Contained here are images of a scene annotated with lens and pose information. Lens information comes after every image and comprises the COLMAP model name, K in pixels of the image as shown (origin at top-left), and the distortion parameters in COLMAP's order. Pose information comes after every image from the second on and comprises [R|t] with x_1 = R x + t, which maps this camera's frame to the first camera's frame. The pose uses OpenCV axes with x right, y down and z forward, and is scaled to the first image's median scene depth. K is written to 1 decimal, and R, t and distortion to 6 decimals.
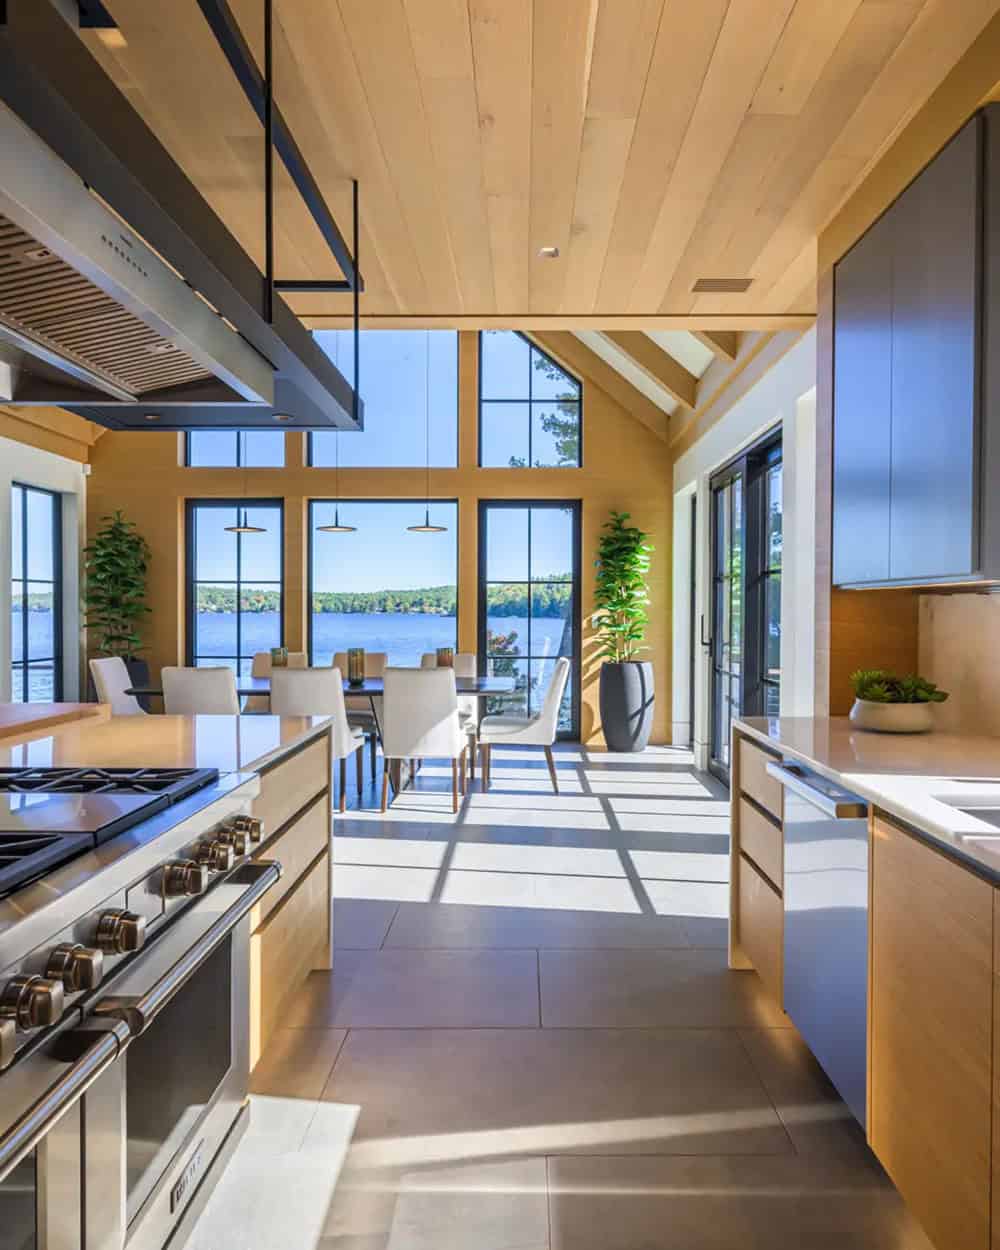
lens RADIAL K [[822.2, 0, 518.7], [0, 822.2, 623.7], [0, 0, 1]] dist [-0.001925, -0.000684]
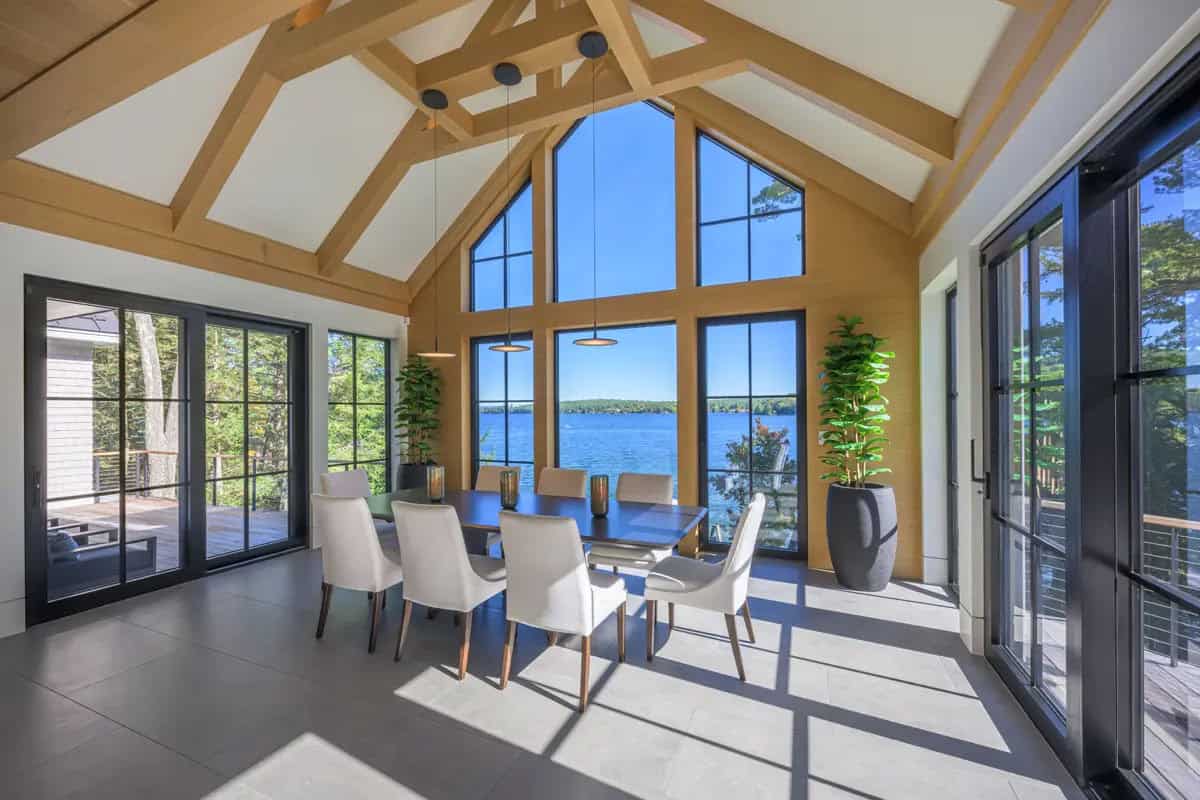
lens RADIAL K [[482.3, 0, 588.8], [0, 482.3, 409.5], [0, 0, 1]] dist [-0.000512, -0.000060]
pose [[0.916304, -0.010313, -0.400350, 0.073379], [0.001906, 0.999769, -0.021393, -0.024359], [0.400478, 0.018840, 0.916113, 0.412222]]
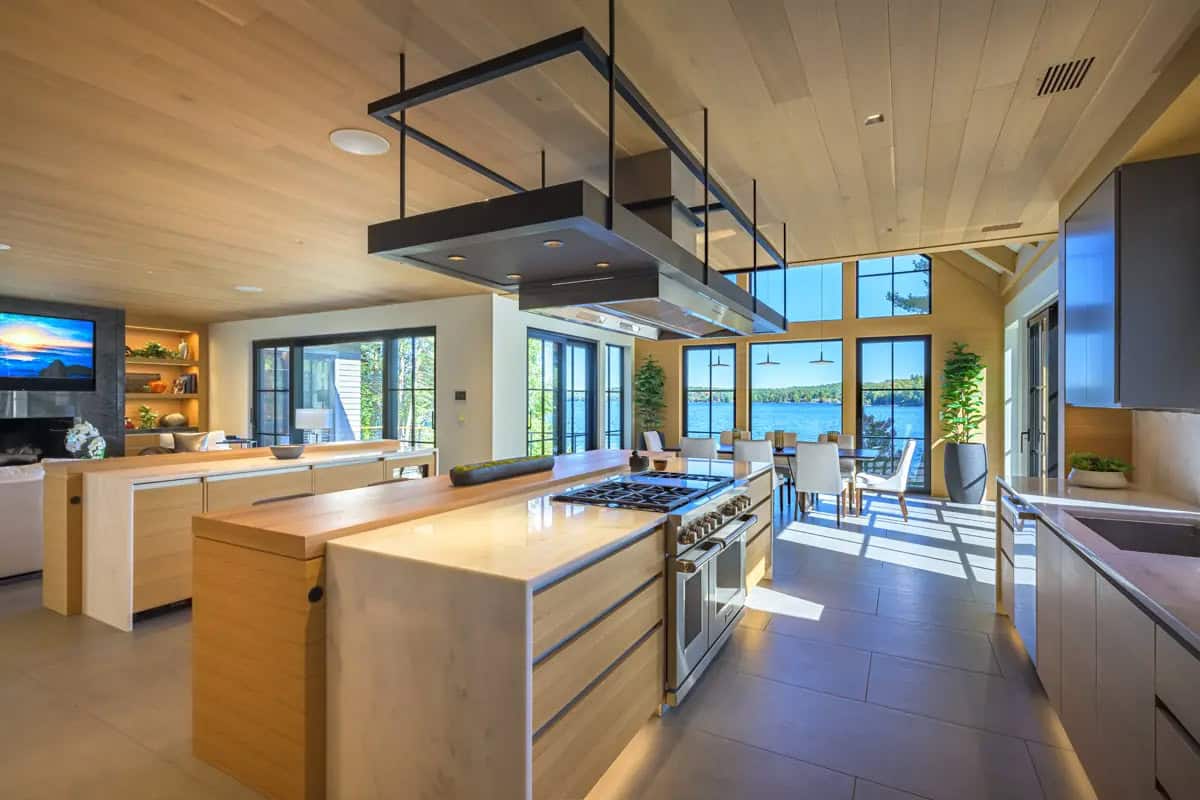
lens RADIAL K [[549.9, 0, 604.0], [0, 549.9, 397.0], [0, 0, 1]] dist [-0.000484, -0.000311]
pose [[0.881053, -0.002907, -0.473009, 0.025751], [-0.008192, 0.999737, -0.021402, -0.010273], [0.472947, 0.022731, 0.880797, -0.186624]]
